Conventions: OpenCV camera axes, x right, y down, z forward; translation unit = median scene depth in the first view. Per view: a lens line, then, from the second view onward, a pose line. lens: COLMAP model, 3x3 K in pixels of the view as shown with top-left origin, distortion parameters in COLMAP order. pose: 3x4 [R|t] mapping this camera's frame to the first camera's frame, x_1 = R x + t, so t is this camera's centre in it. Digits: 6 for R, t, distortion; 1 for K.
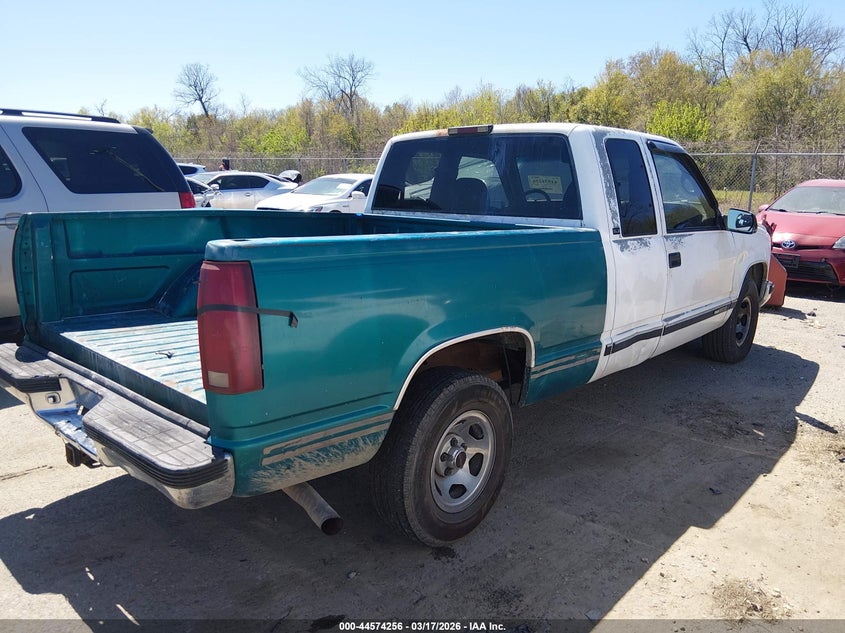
lens RADIAL K [[687.0, 0, 422.5], [0, 687.0, 316.5], [0, 0, 1]] dist [-0.002454, -0.138909]
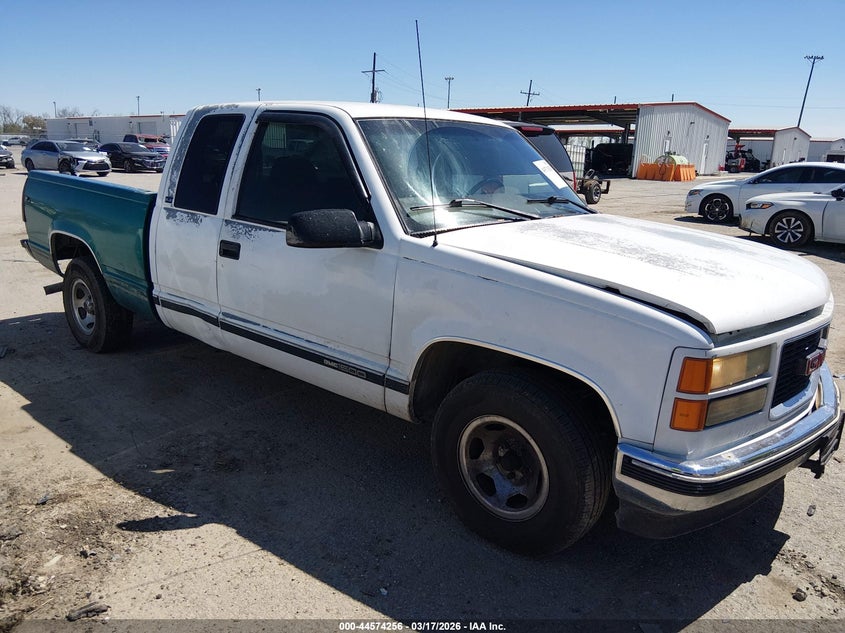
lens RADIAL K [[667.9, 0, 422.5], [0, 667.9, 316.5], [0, 0, 1]] dist [-0.001405, -0.111767]
pose [[0.019903, 0.236995, -0.971307, 1.339606], [-0.236261, 0.945100, 0.225759, -0.277112], [0.971486, 0.224989, 0.074803, 1.314726]]
